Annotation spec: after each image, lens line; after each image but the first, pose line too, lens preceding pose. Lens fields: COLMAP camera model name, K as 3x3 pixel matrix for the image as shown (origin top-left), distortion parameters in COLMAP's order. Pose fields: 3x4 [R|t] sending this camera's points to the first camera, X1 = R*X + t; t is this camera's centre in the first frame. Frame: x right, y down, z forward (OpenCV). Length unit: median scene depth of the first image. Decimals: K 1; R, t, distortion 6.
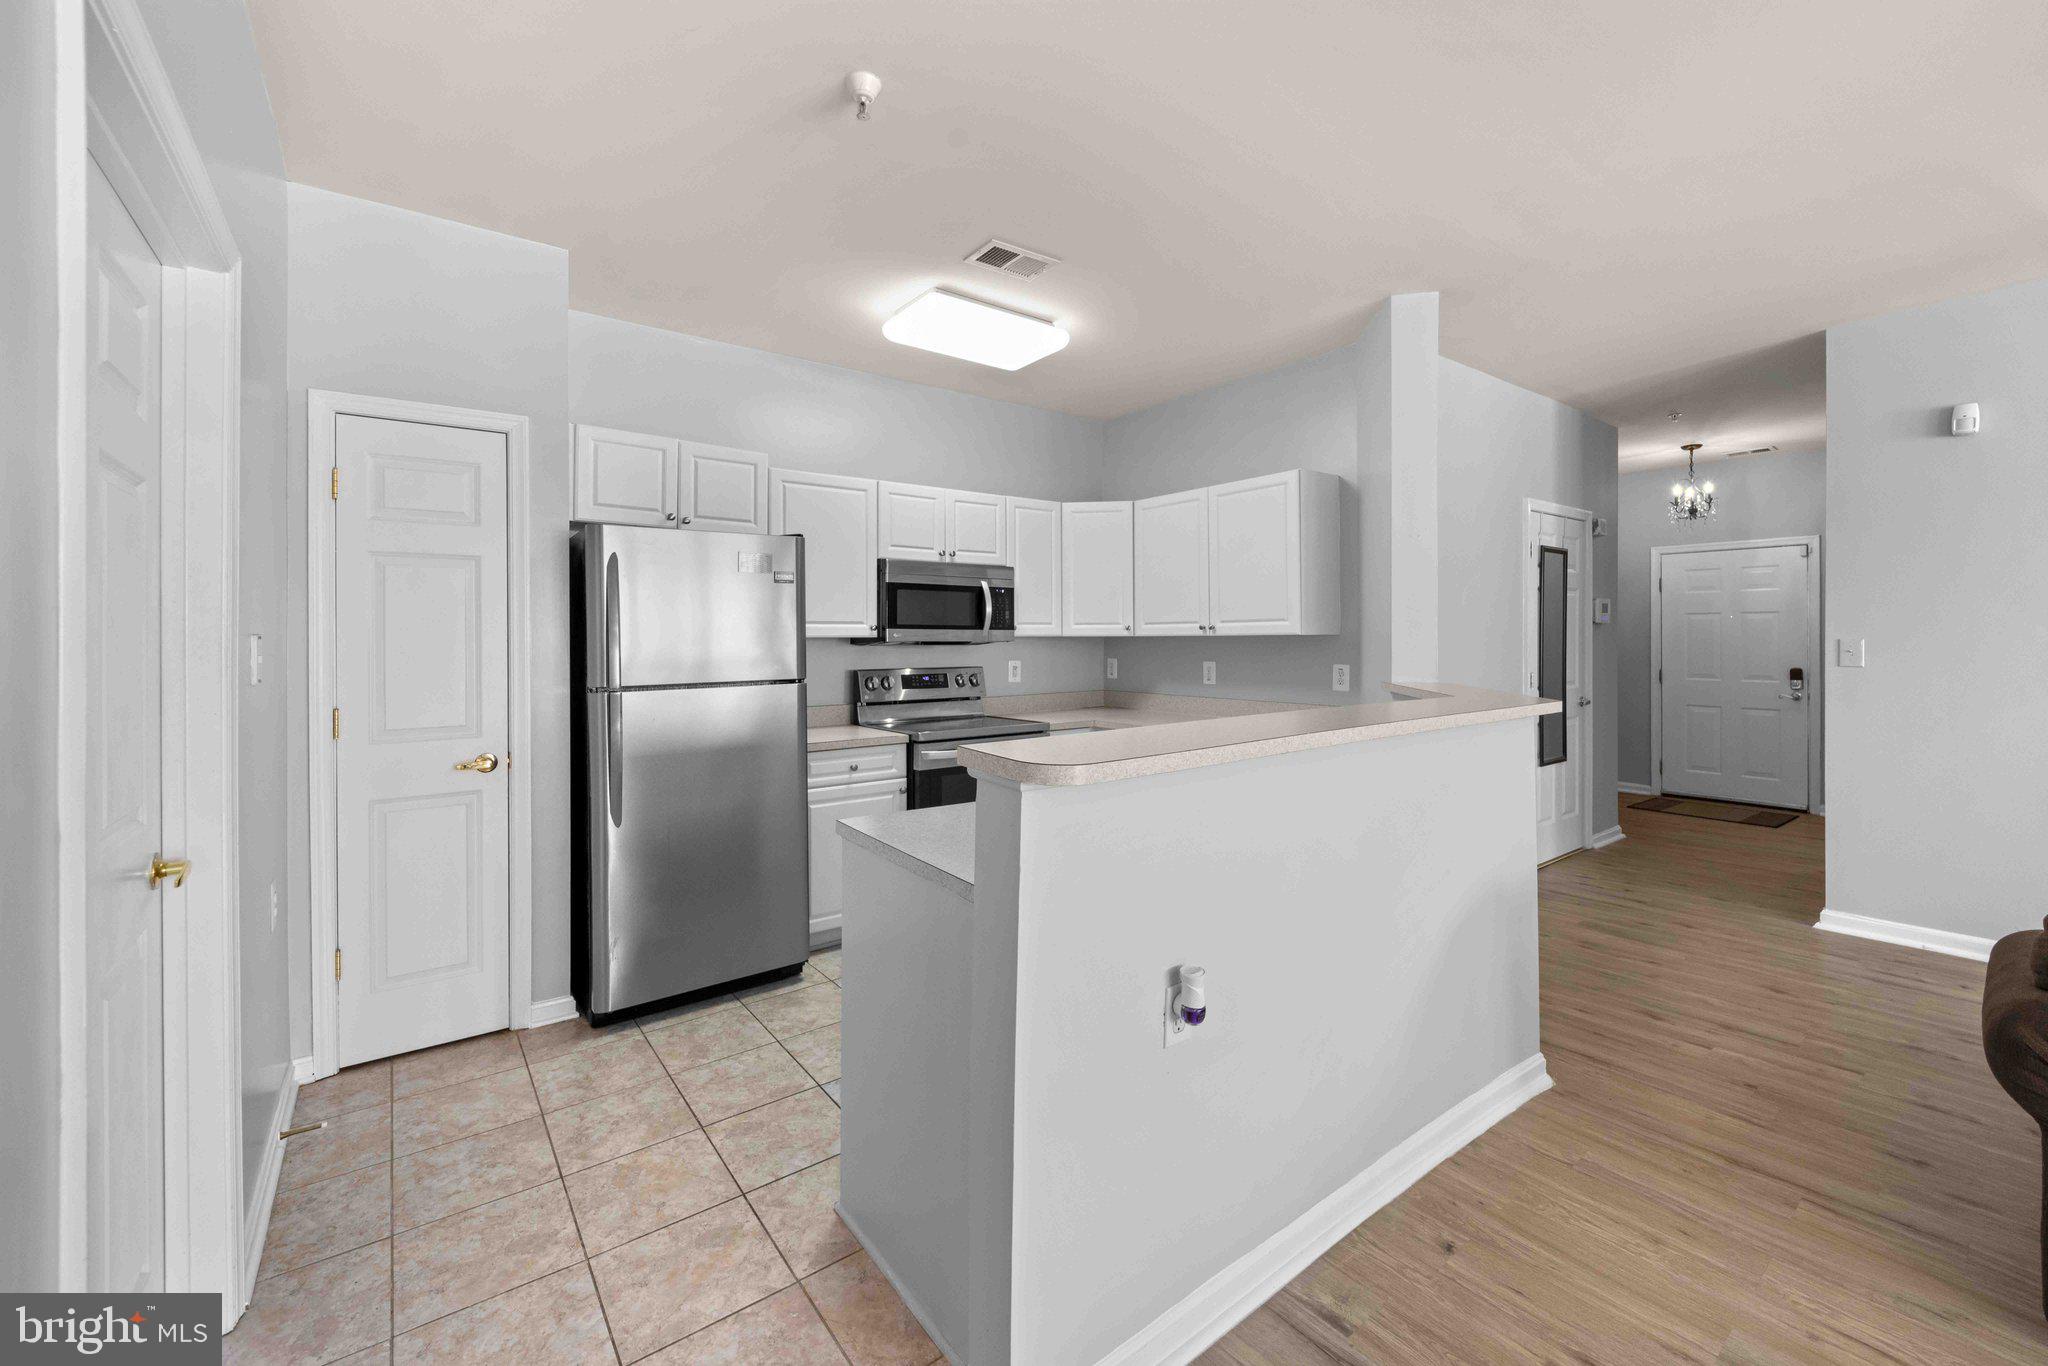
lens RADIAL K [[824.0, 0, 1060.1], [0, 824.0, 645.9], [0, 0, 1]] dist [0.000816, 0.000028]
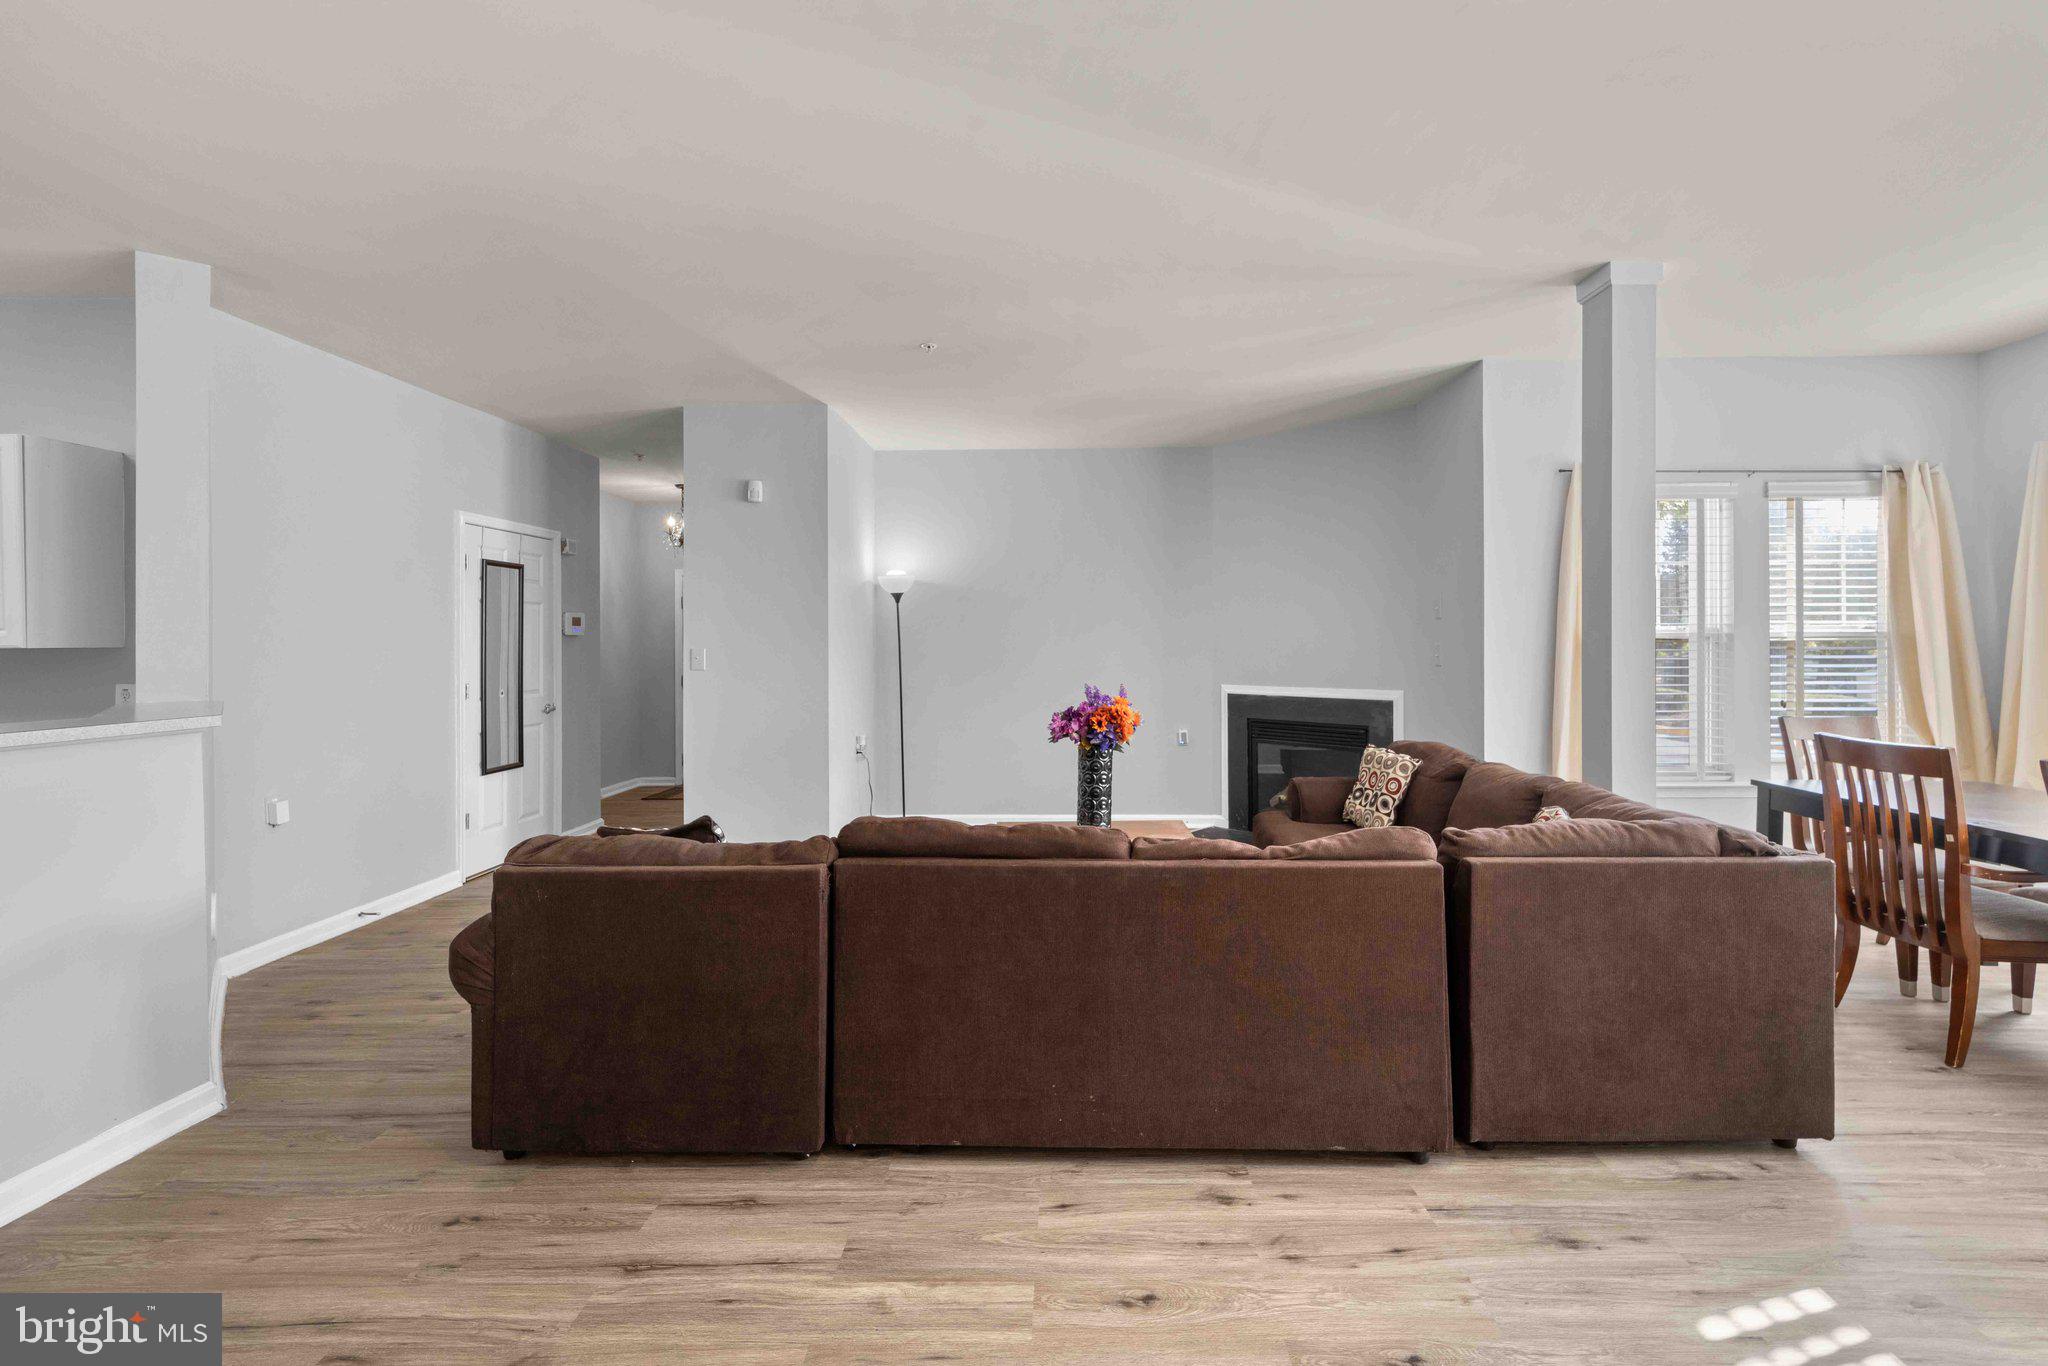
lens RADIAL K [[824.0, 0, 1060.1], [0, 824.0, 645.9], [0, 0, 1]] dist [0.000816, 0.000028]
pose [[0.628779, -0.003051, 0.777578, 0.289389], [0.014148, 0.999872, -0.007517, 0.004719], [-0.777456, 0.015728, 0.628741, -0.240082]]
